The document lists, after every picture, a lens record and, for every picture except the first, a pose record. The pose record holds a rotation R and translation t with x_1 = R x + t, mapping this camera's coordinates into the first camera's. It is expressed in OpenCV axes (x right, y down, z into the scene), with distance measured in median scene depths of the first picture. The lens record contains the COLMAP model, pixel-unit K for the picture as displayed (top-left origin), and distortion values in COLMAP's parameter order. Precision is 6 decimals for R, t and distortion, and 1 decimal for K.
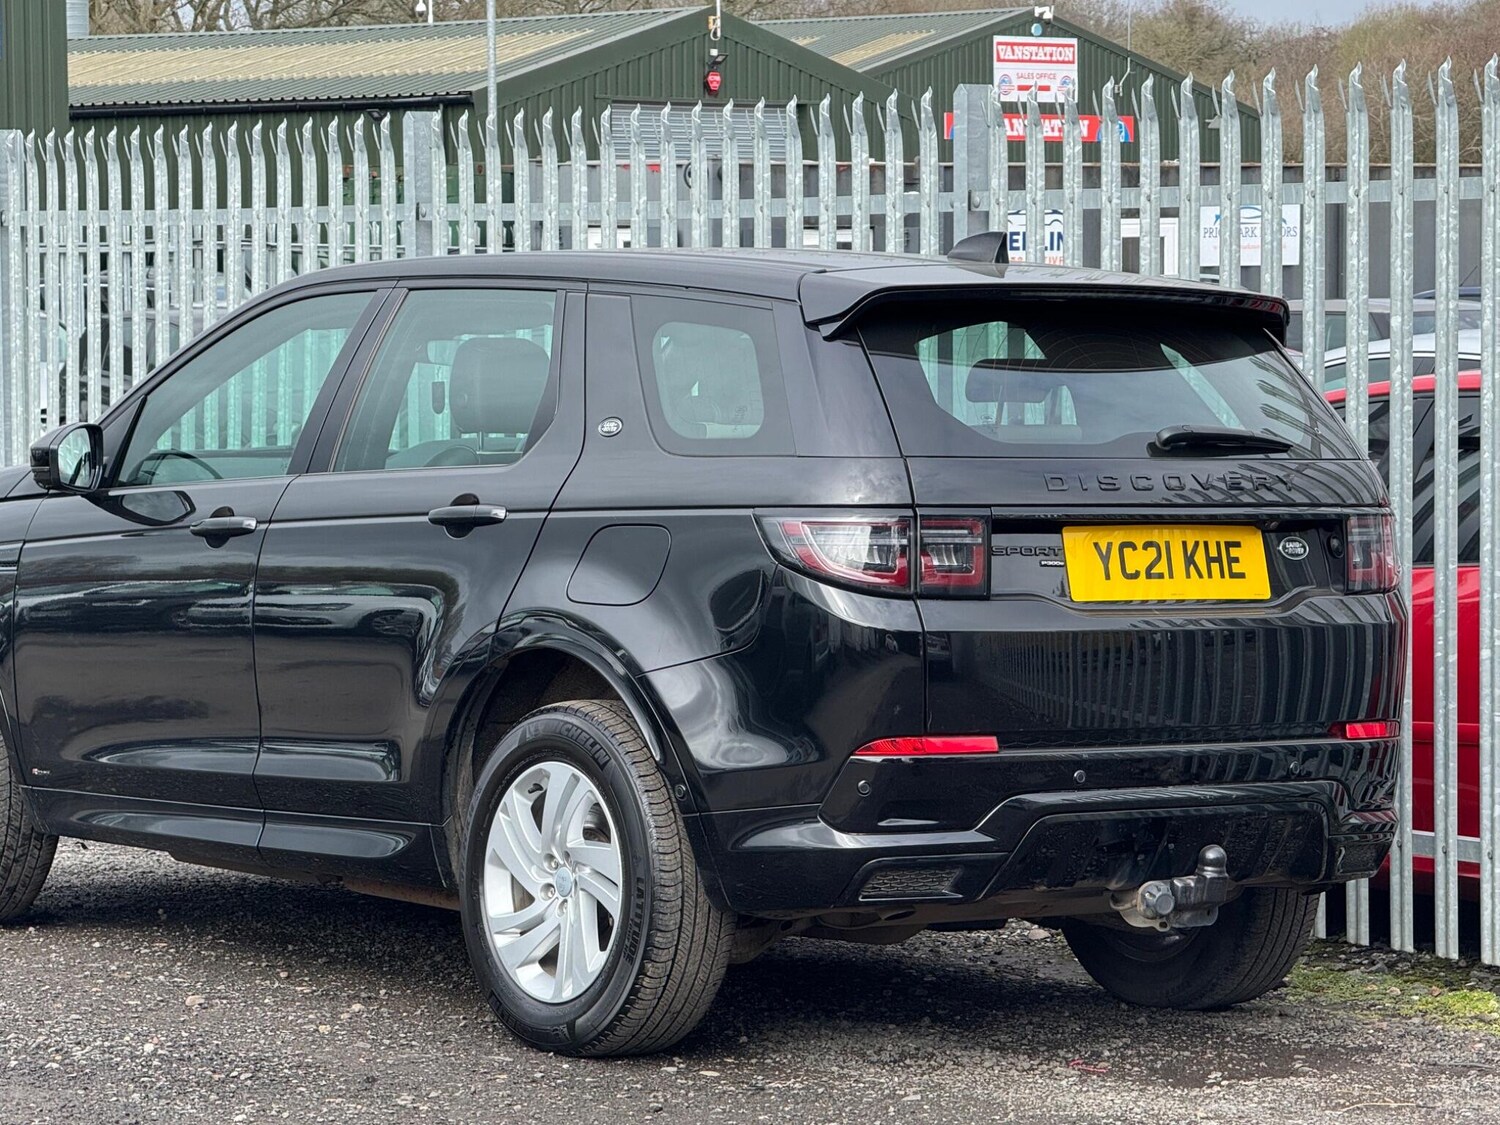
lens RADIAL K [[5078.0, 0, 752.8], [0, 5078.0, 562.3], [0, 0, 1]] dist [0.203850, 1.161418]
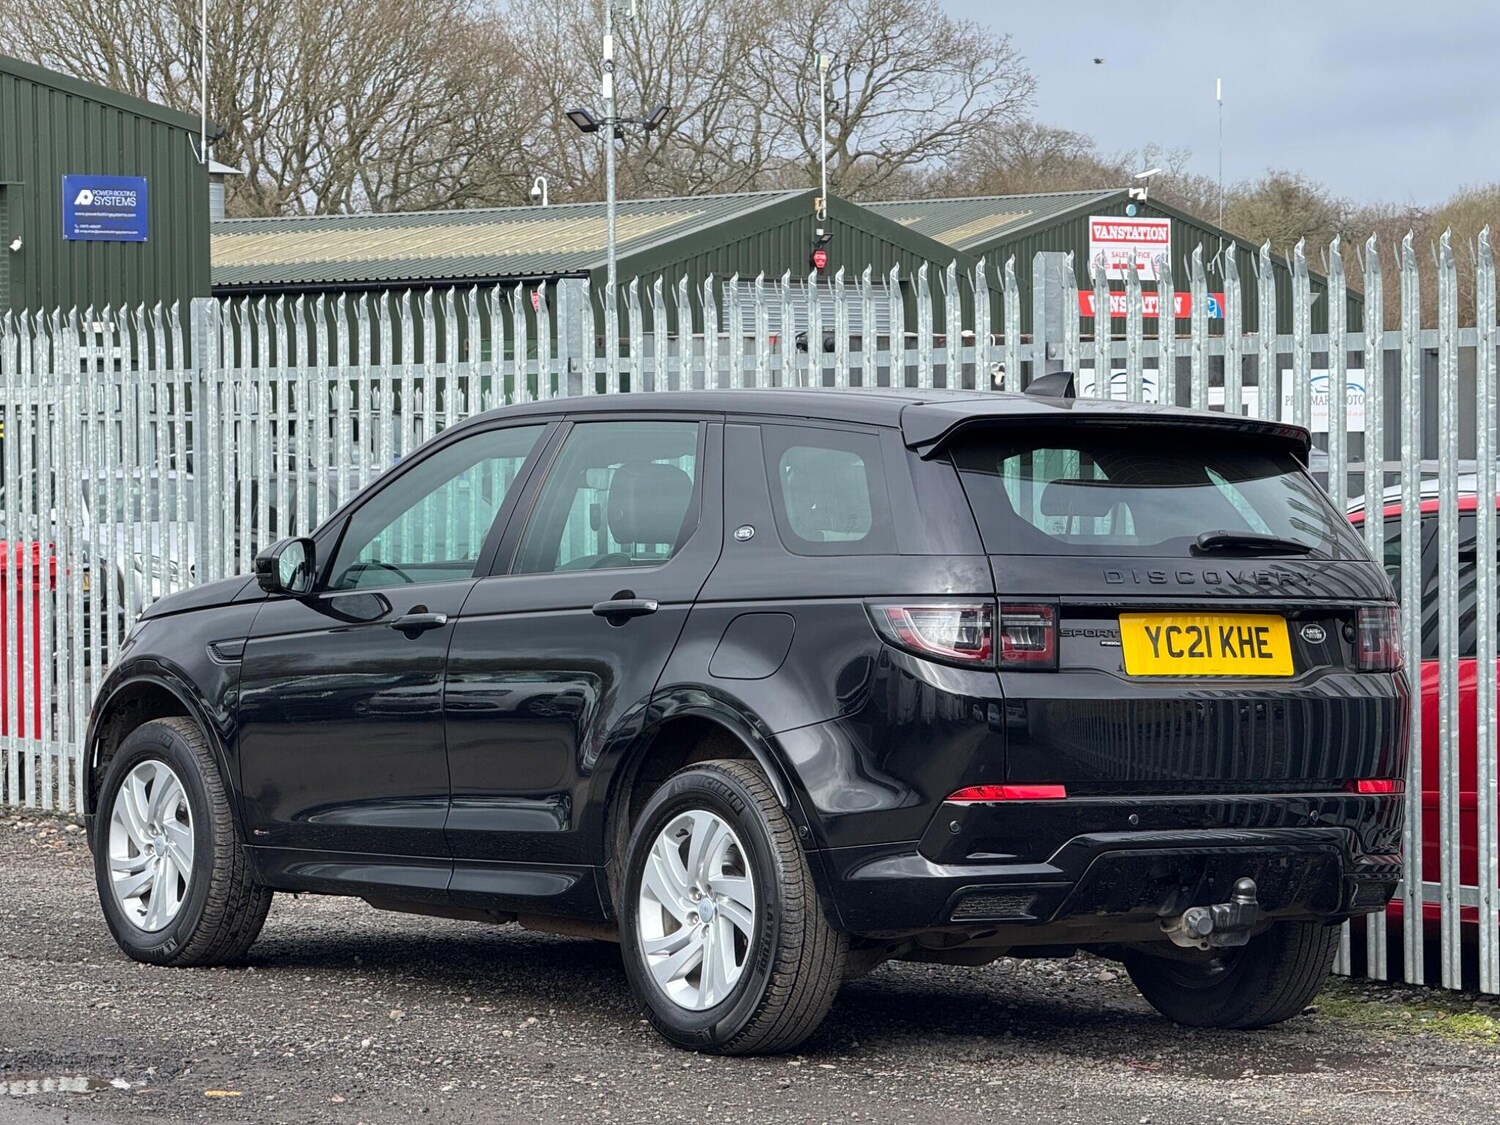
lens RADIAL K [[5078.0, 0, 752.8], [0, 5078.0, 562.3], [0, 0, 1]] dist [0.203850, 1.161418]
pose [[0.999795, -0.001026, -0.020226, -0.001366], [0.000307, 0.999369, -0.035515, 0.019150], [0.020249, 0.035502, 0.999164, -0.169611]]
